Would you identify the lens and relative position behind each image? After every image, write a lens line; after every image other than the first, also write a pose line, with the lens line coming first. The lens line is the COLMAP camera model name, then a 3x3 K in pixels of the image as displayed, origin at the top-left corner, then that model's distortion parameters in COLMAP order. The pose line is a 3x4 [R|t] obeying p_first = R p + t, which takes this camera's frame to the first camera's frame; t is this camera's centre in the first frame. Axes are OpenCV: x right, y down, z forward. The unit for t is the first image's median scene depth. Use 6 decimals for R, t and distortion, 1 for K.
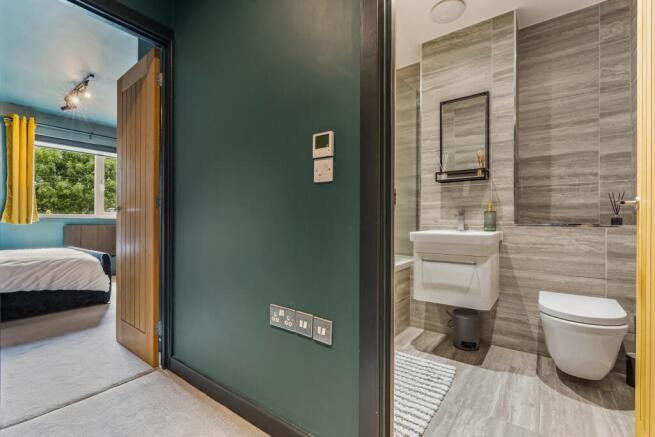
lens RADIAL K [[297.5, 0, 326.6], [0, 297.5, 221.1], [0, 0, 1]] dist [-0.007458, 0.002988]
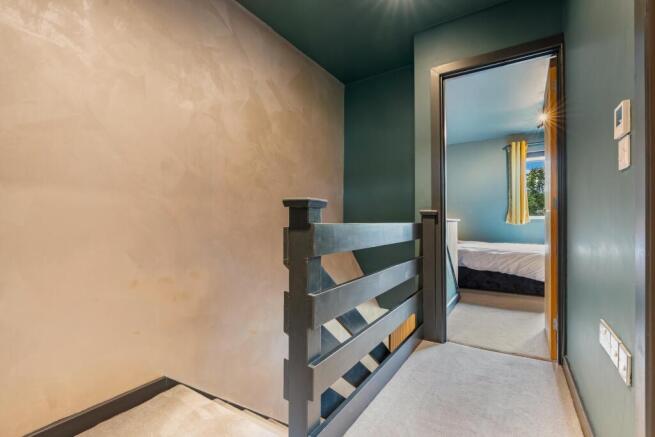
lens RADIAL K [[297.5, 0, 326.1], [0, 297.5, 221.9], [0, 0, 1]] dist [-0.007458, 0.002988]
pose [[0.072711, -0.005144, -0.997340, 1.794097], [0.006394, 0.999969, -0.004692, 0.003684], [0.997333, -0.006036, 0.072742, 0.489653]]
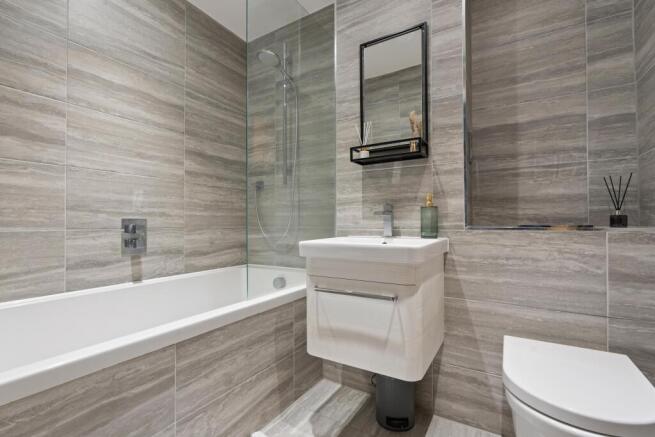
lens RADIAL K [[297.5, 0, 327.7], [0, 297.5, 220.7], [0, 0, 1]] dist [-0.007458, 0.002988]
pose [[0.995555, -0.006348, 0.093970, 0.270067], [0.007070, 0.999948, -0.007348, 0.000407], [-0.093919, 0.007979, 0.995548, 0.380632]]
